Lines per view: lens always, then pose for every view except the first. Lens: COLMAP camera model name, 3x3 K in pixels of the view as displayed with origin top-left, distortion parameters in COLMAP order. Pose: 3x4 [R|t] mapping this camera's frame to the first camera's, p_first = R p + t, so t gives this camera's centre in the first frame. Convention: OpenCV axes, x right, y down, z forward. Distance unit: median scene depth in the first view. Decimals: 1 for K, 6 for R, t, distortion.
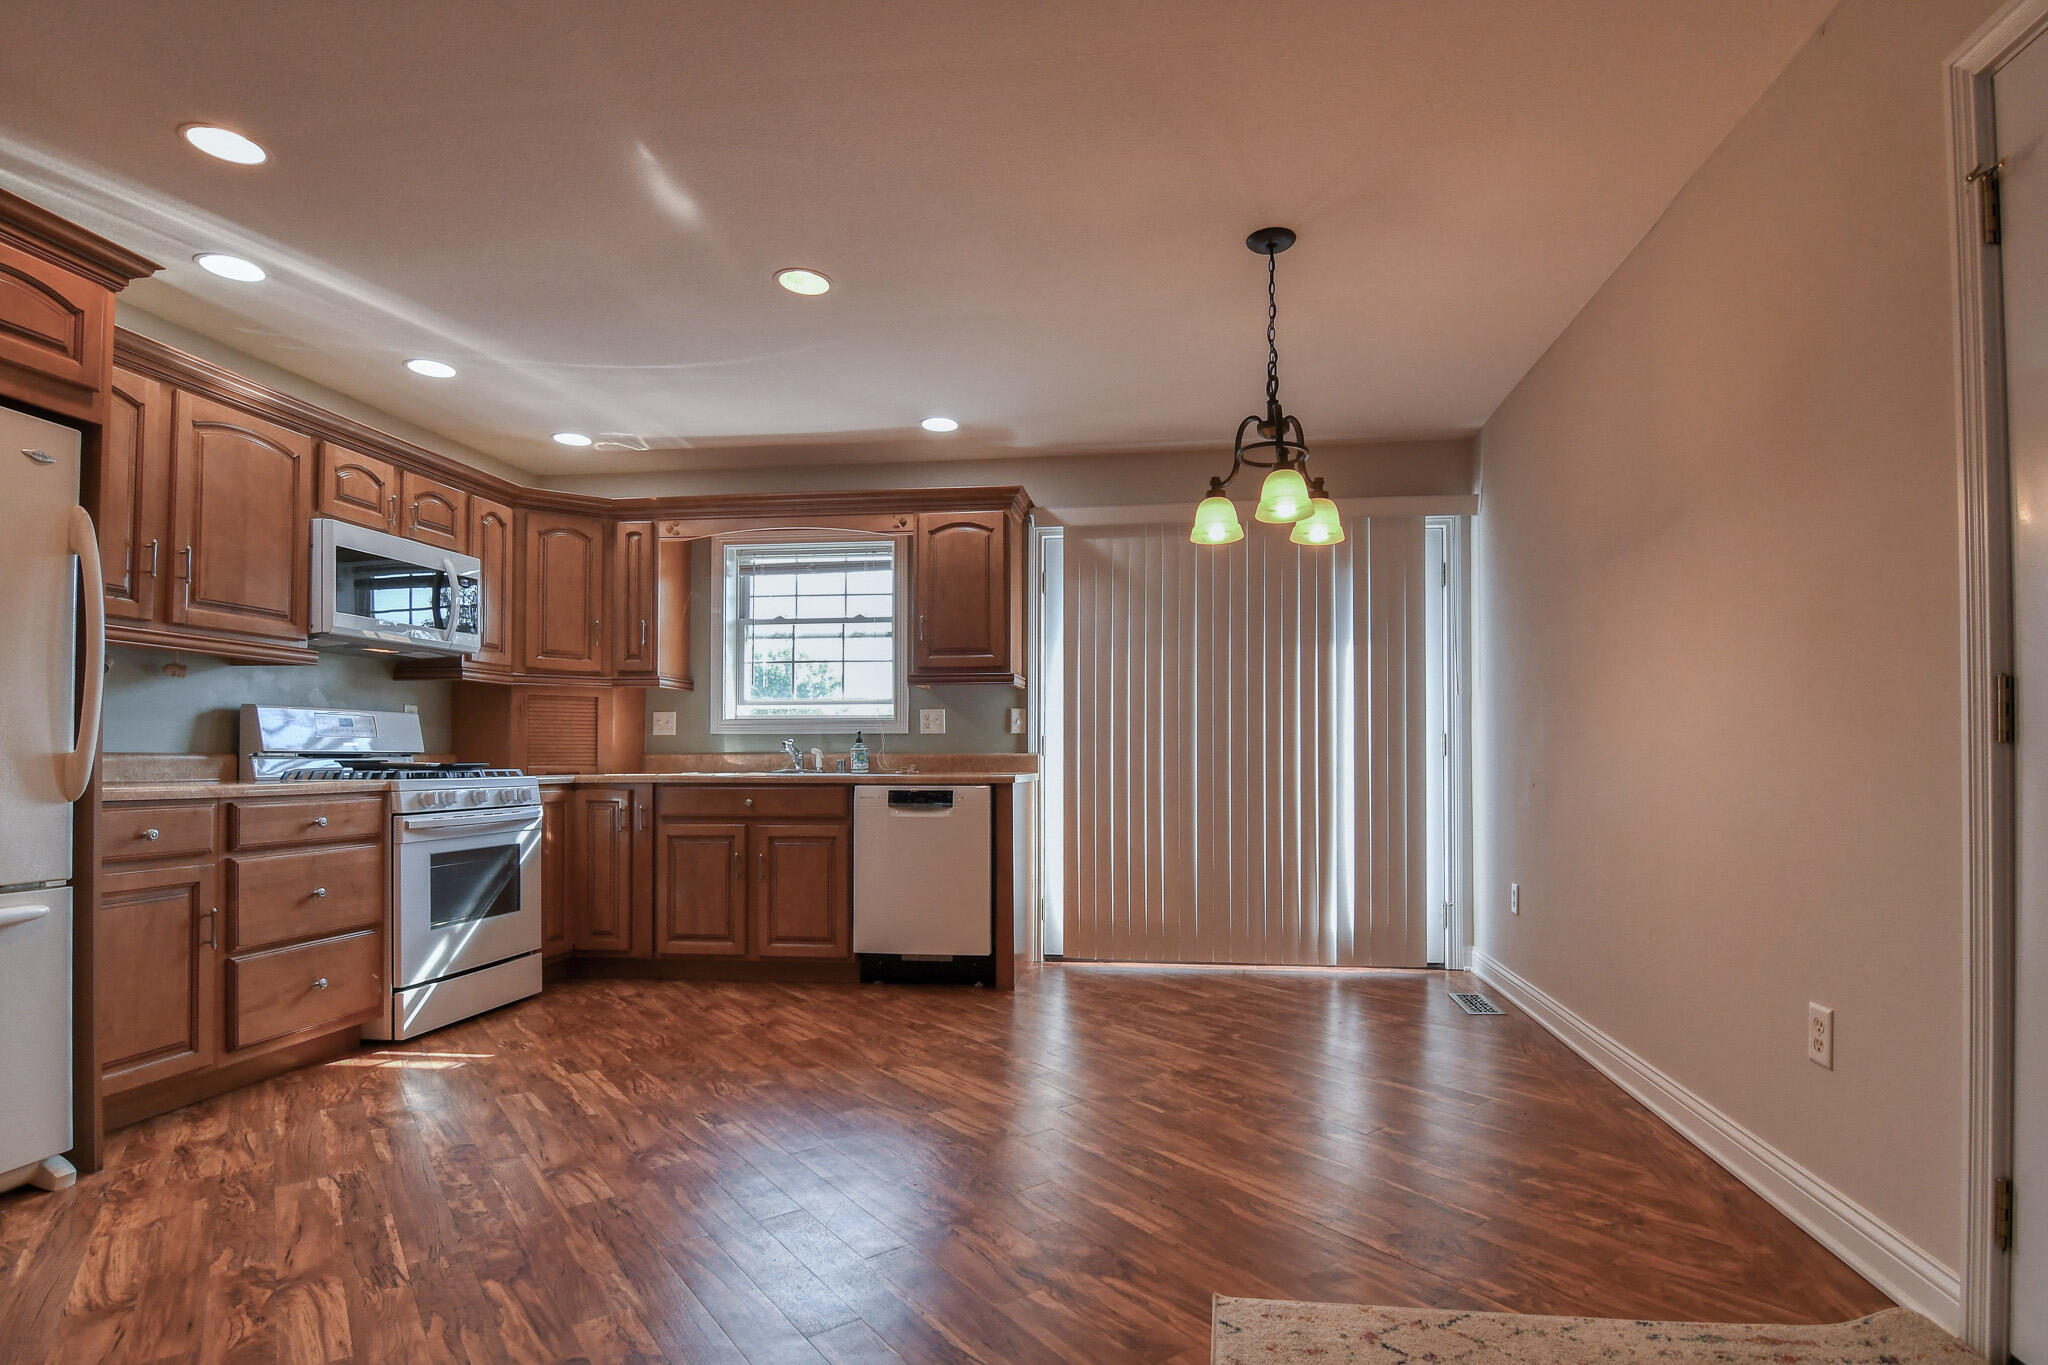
lens RADIAL K [[1014.5, 0, 1067.8], [0, 1014.5, 746.5], [0, 0, 1]] dist [-0.010579, -0.007461]
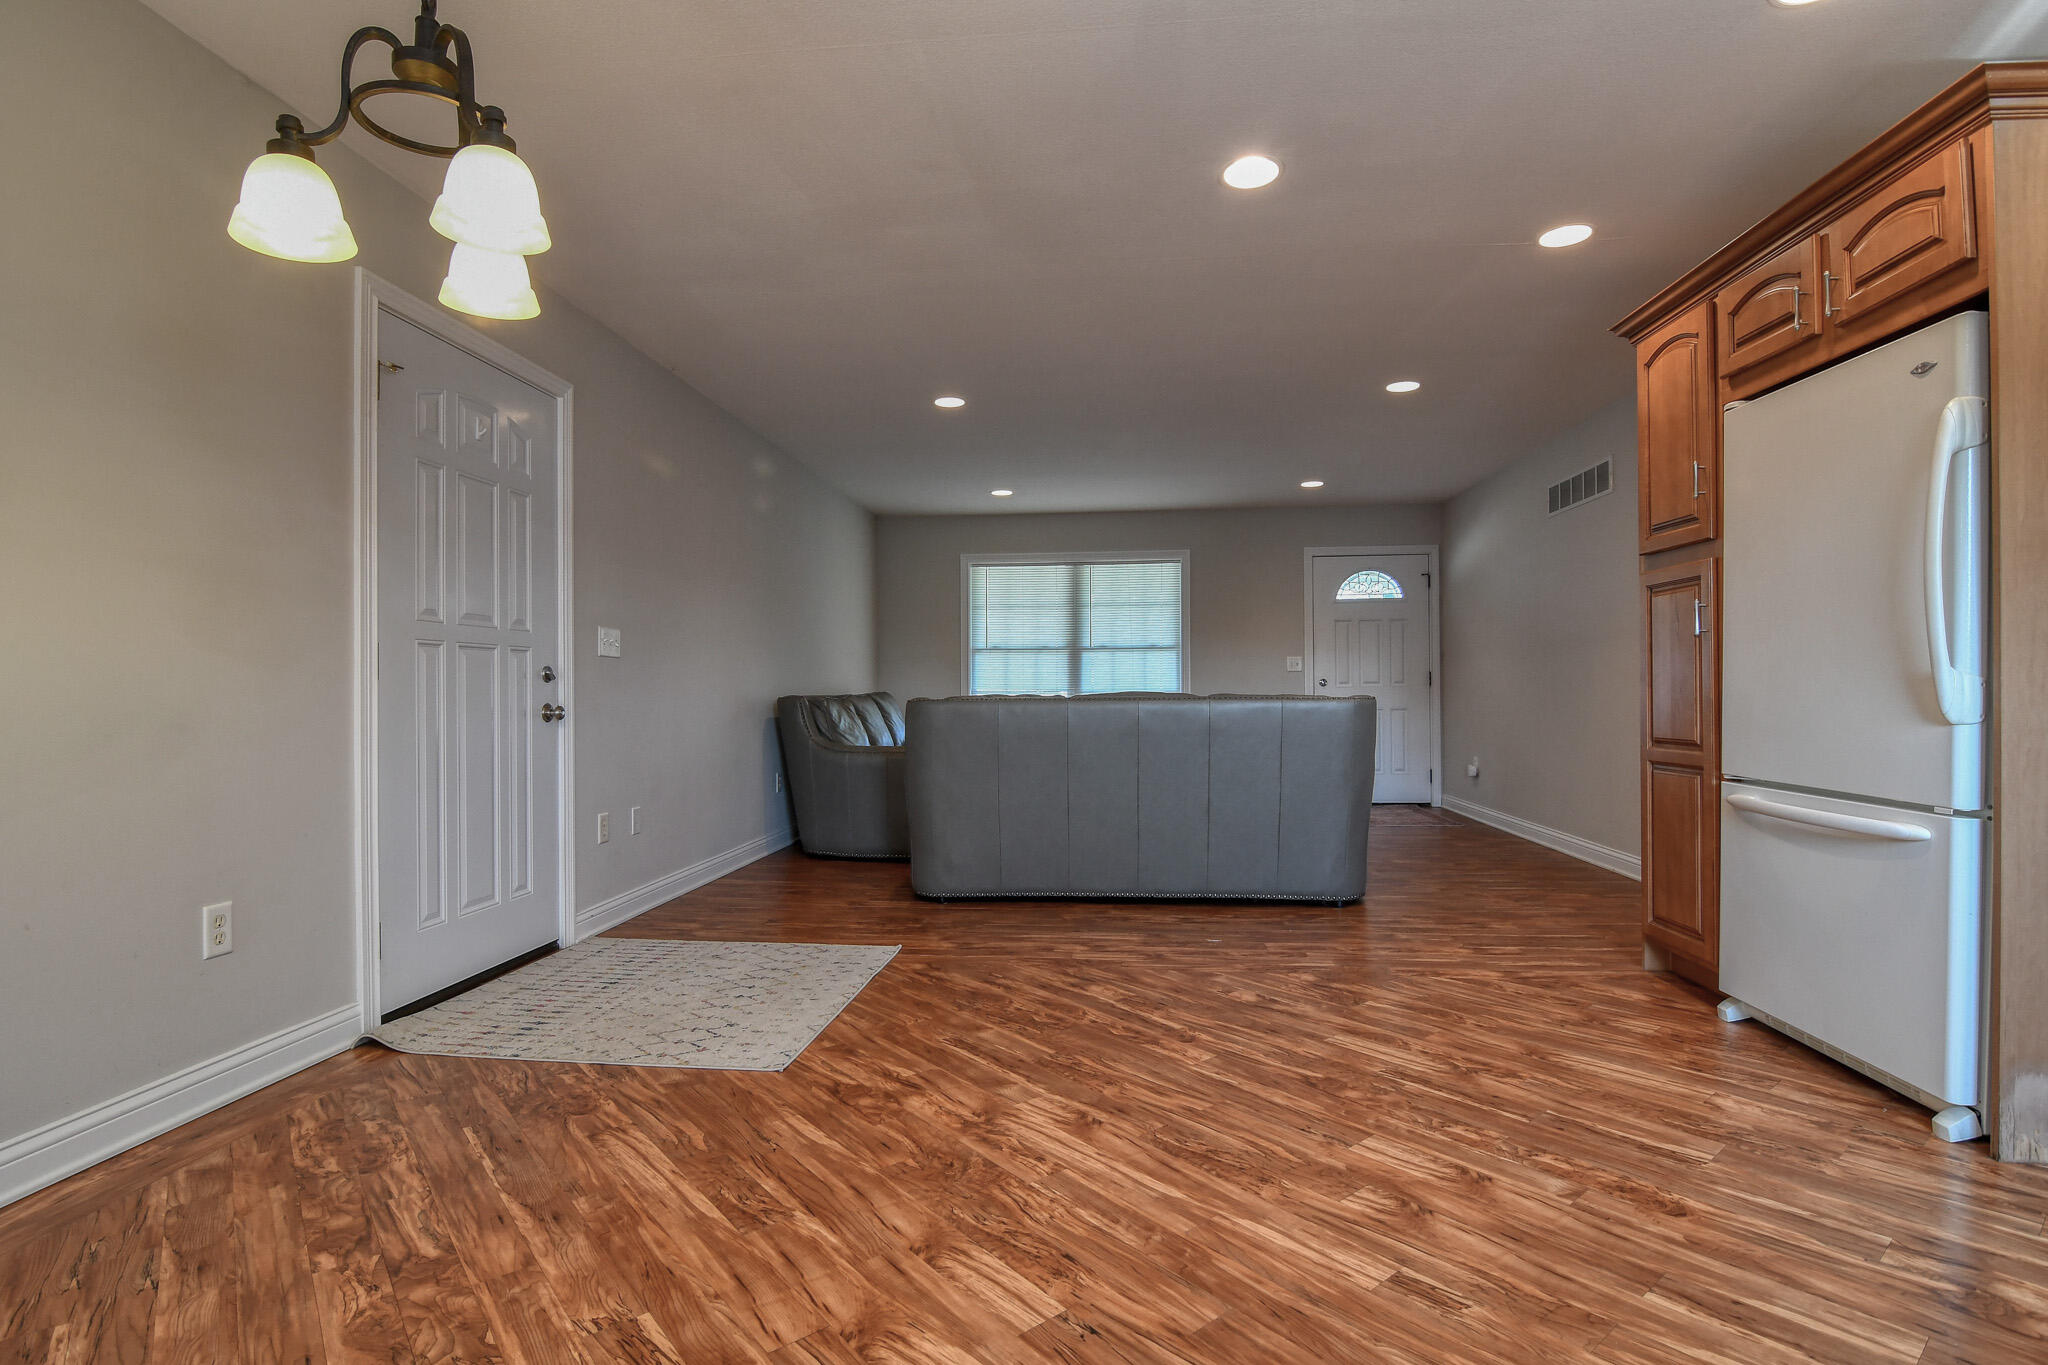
lens RADIAL K [[1014.5, 0, 1042.8], [0, 1014.5, 688.1], [0, 0, 1]] dist [-0.010579, -0.007461]
pose [[-0.999088, 0.005261, -0.042377, -0.090287], [0.006012, 0.999827, -0.017599, 0.023440], [0.042277, -0.017838, -0.998947, 1.367204]]
